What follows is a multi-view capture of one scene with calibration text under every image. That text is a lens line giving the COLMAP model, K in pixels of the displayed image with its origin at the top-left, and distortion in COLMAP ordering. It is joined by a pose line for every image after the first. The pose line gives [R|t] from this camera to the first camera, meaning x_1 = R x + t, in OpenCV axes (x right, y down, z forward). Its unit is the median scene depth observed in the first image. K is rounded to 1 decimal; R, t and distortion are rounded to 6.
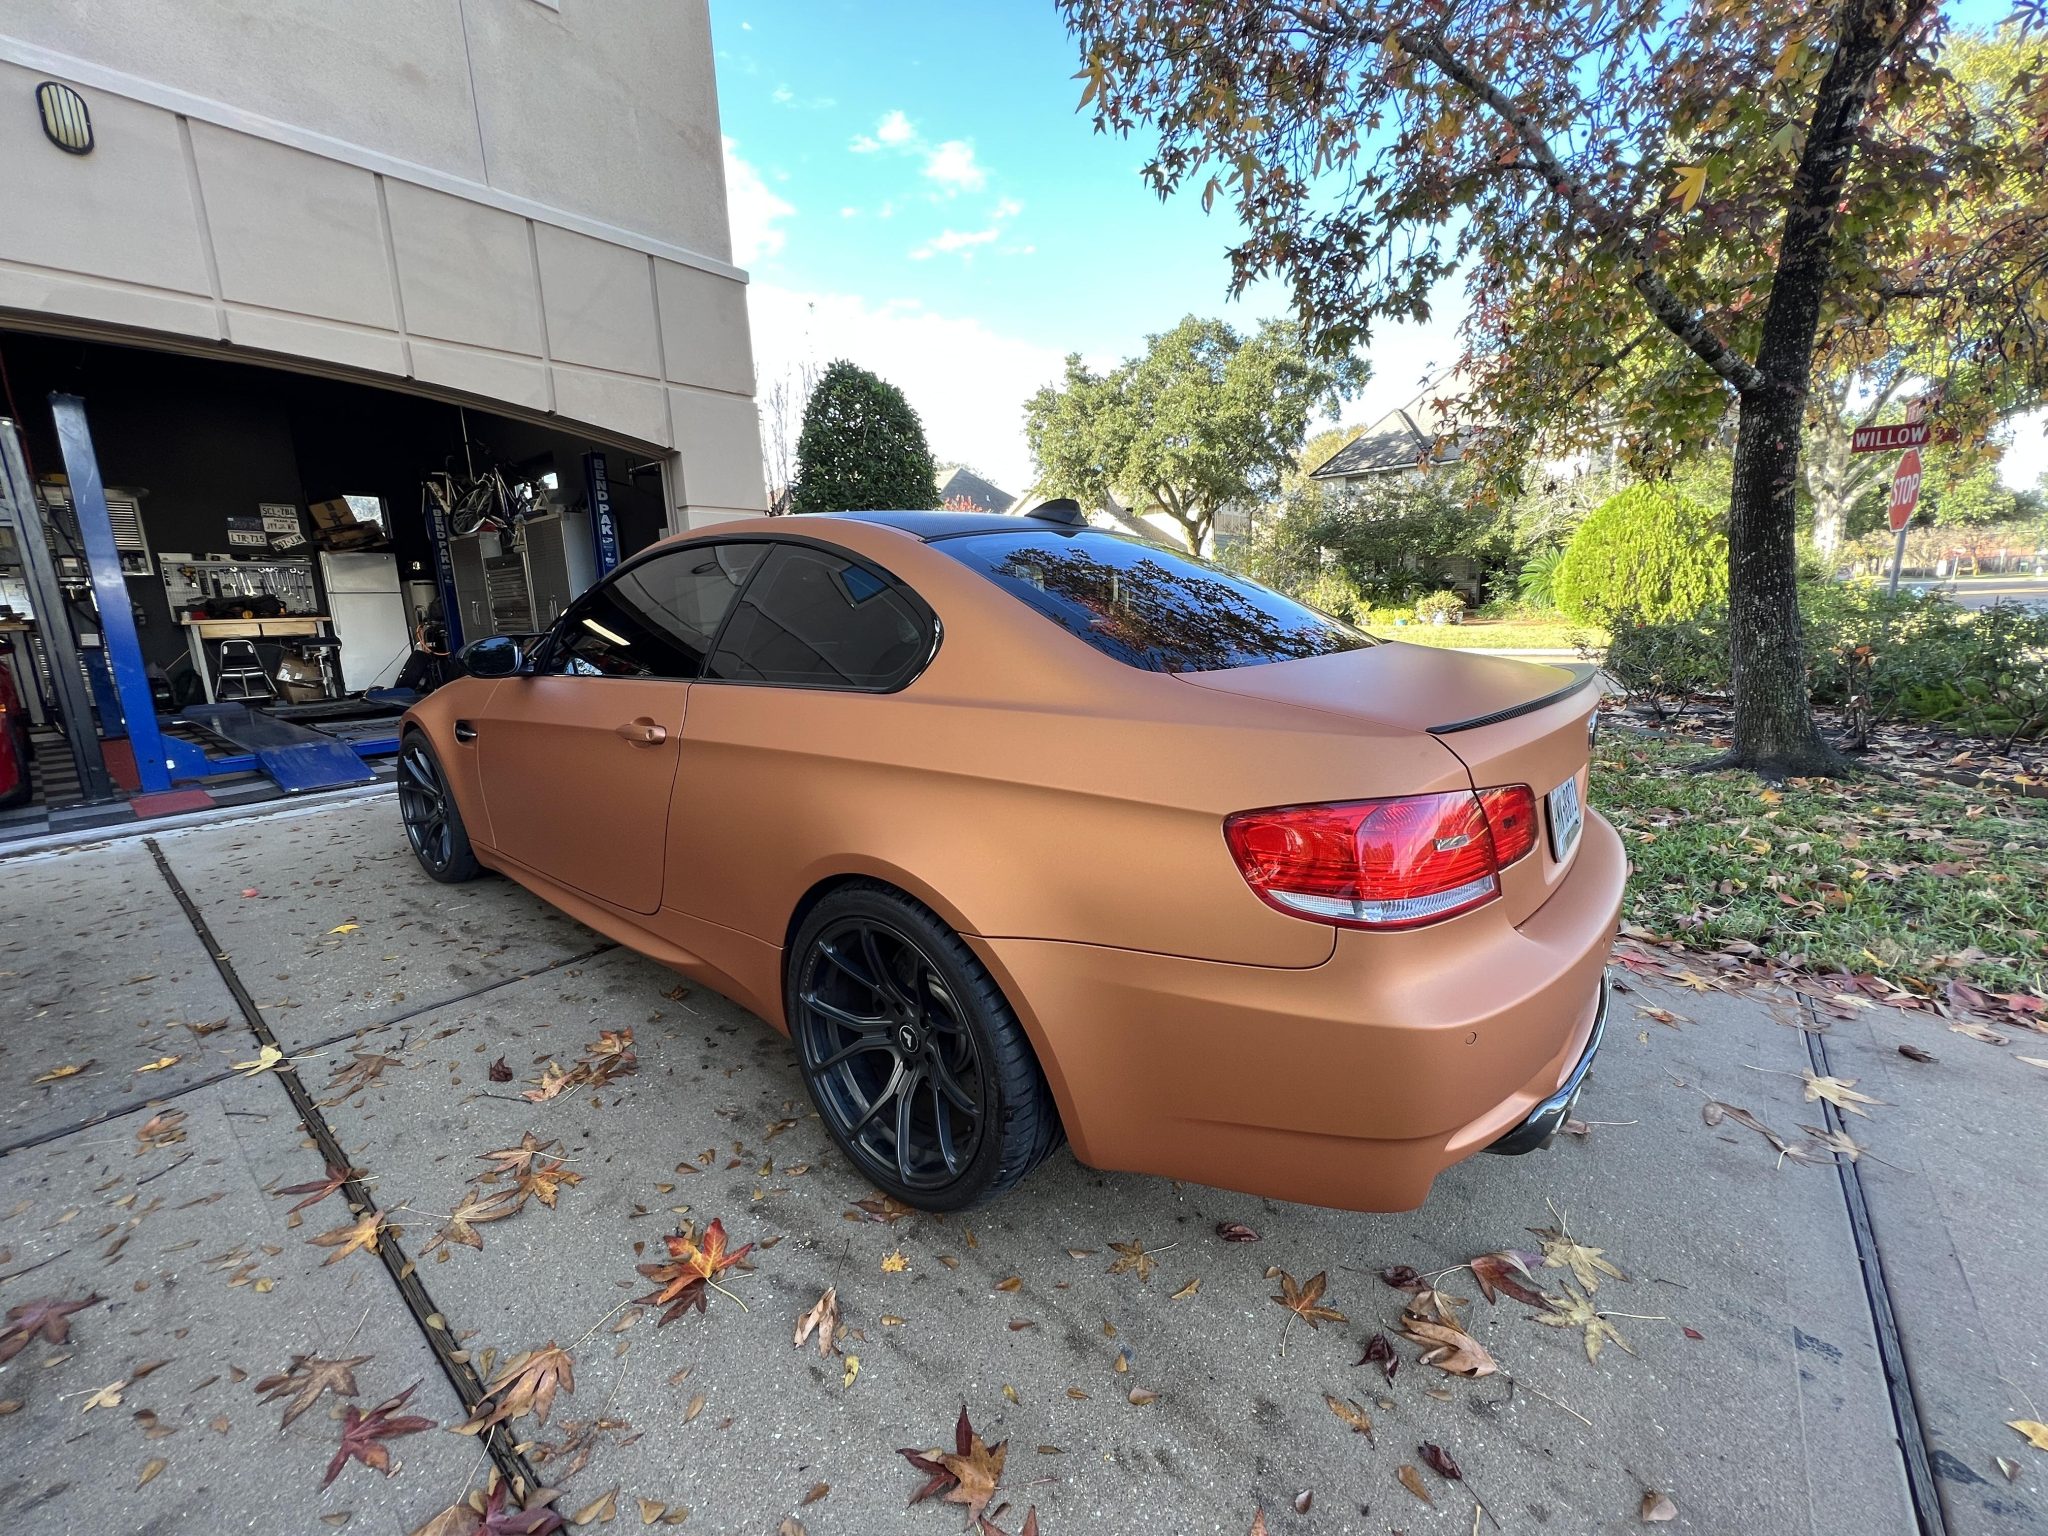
lens RADIAL K [[820.0, 0, 1021.4], [0, 820.0, 761.3], [0, 0, 1]] dist [-0.001028, -0.000231]
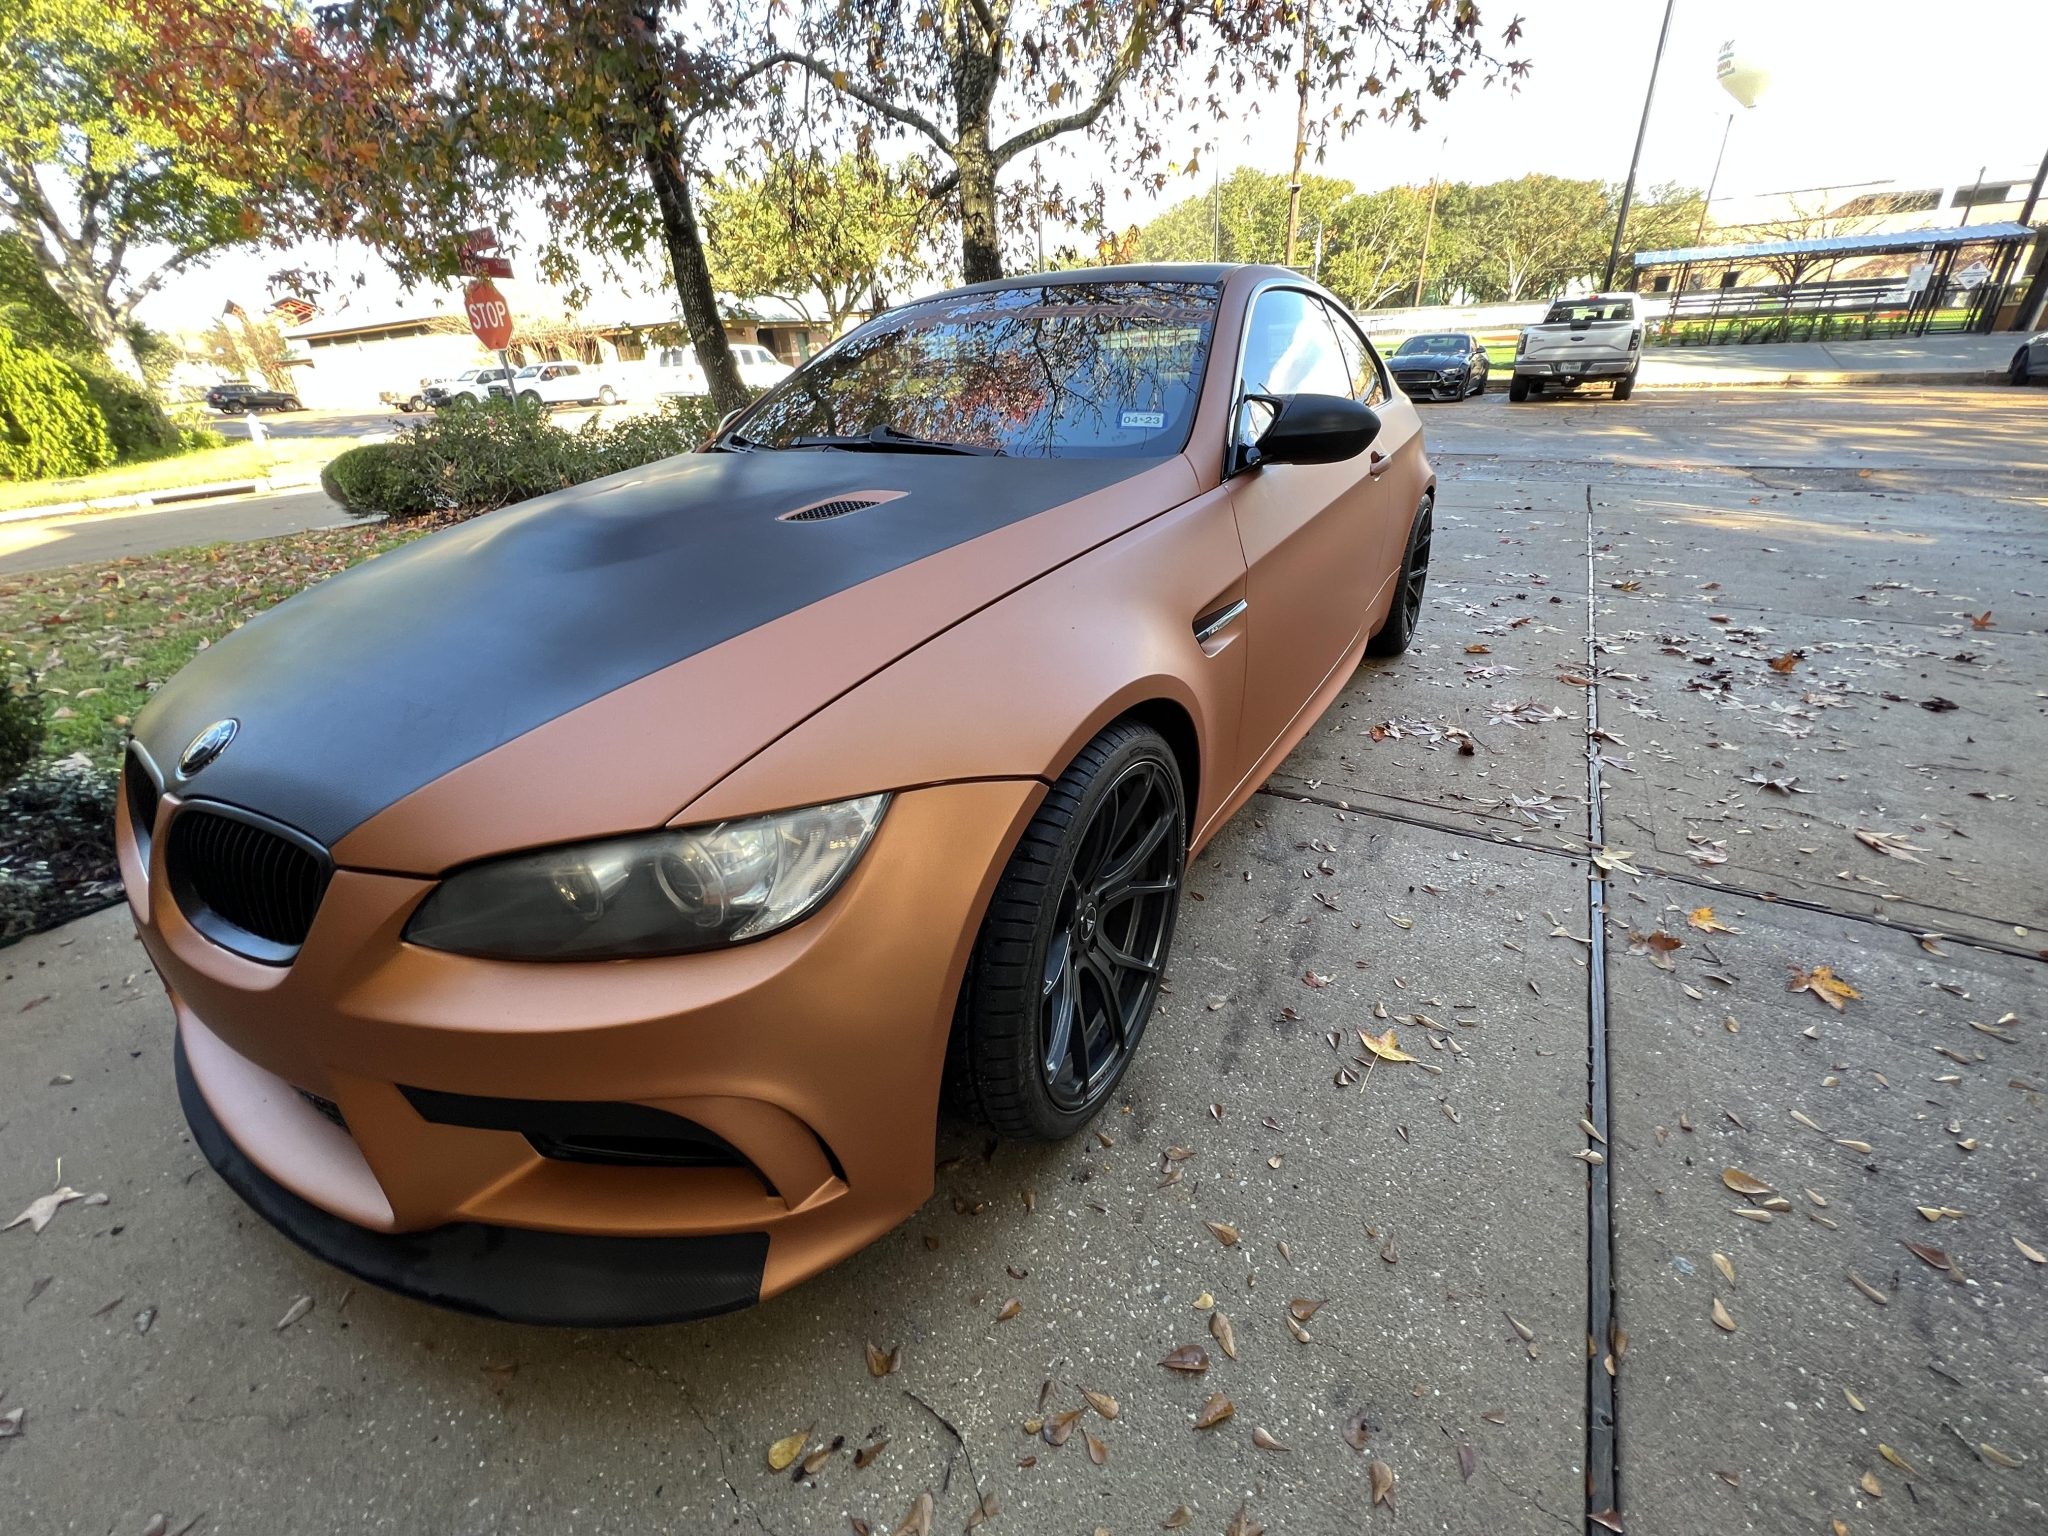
lens RADIAL K [[823.3, 0, 1021.0], [0, 823.3, 761.3], [0, 0, 1]] dist [-0.002523, 0.000317]
pose [[-0.129508, -0.406382, 0.904479, -0.970933], [0.243087, 0.871314, 0.426287, -0.173931], [-0.961320, 0.275075, -0.014055, 0.965216]]
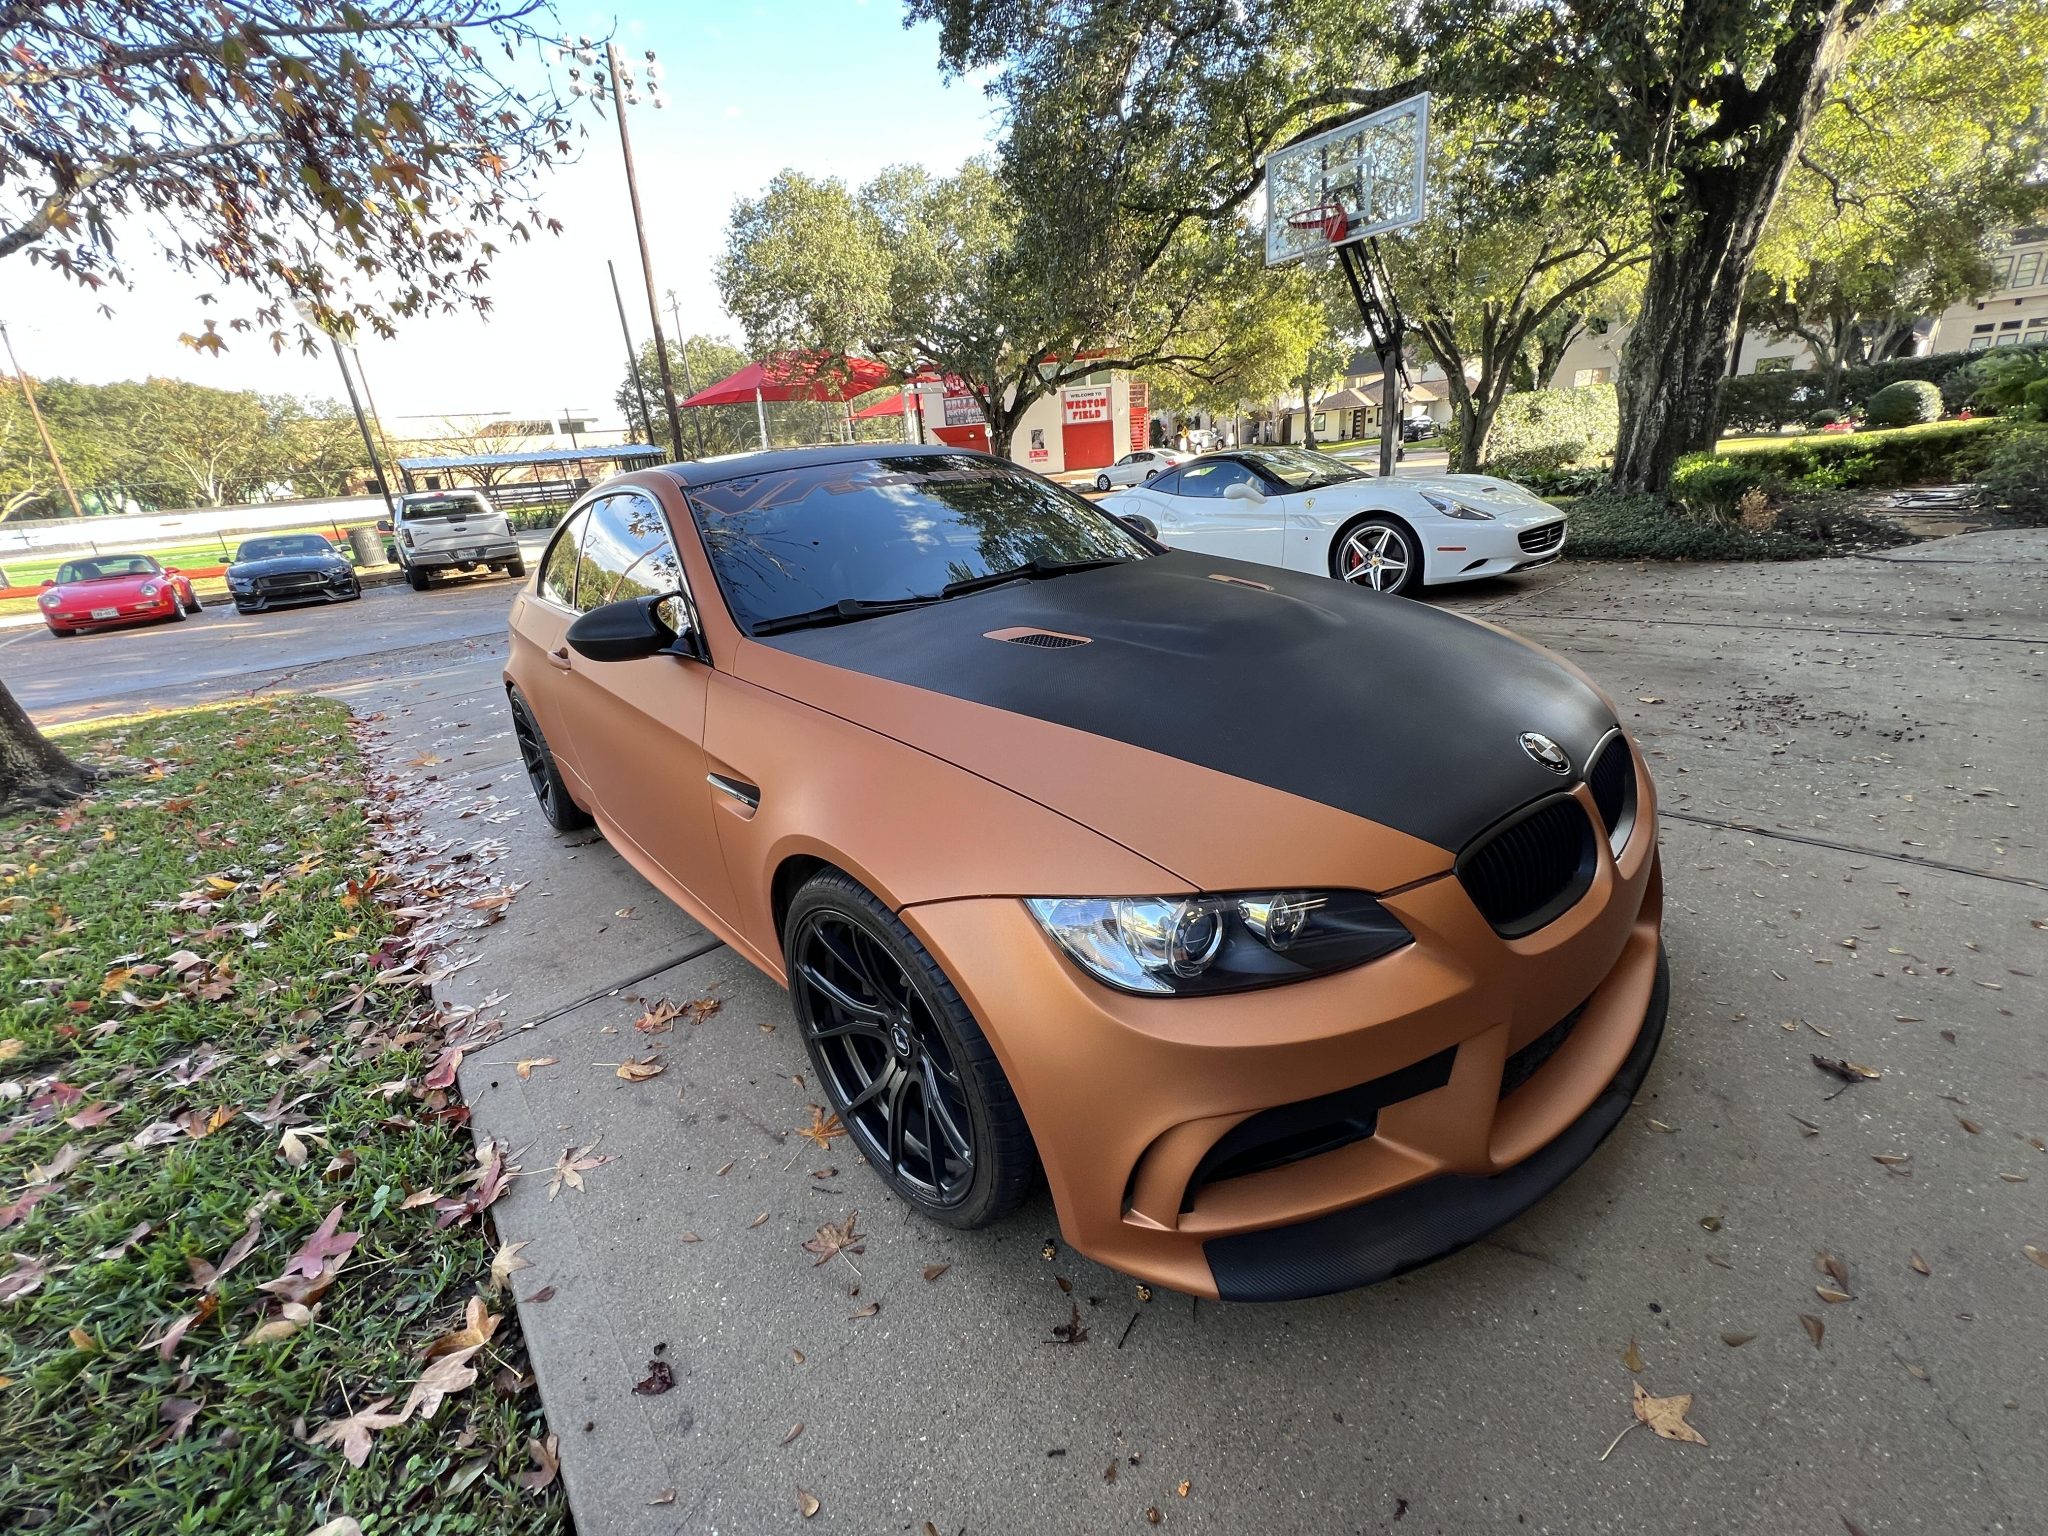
lens RADIAL K [[820.0, 0, 1021.4], [0, 820.0, 761.3], [0, 0, 1]] dist [-0.001028, -0.000231]
pose [[-0.977768, 0.049665, 0.203722, -0.517473], [0.149613, 0.845955, 0.511836, -0.343767], [-0.146920, 0.530936, -0.834579, 1.576761]]
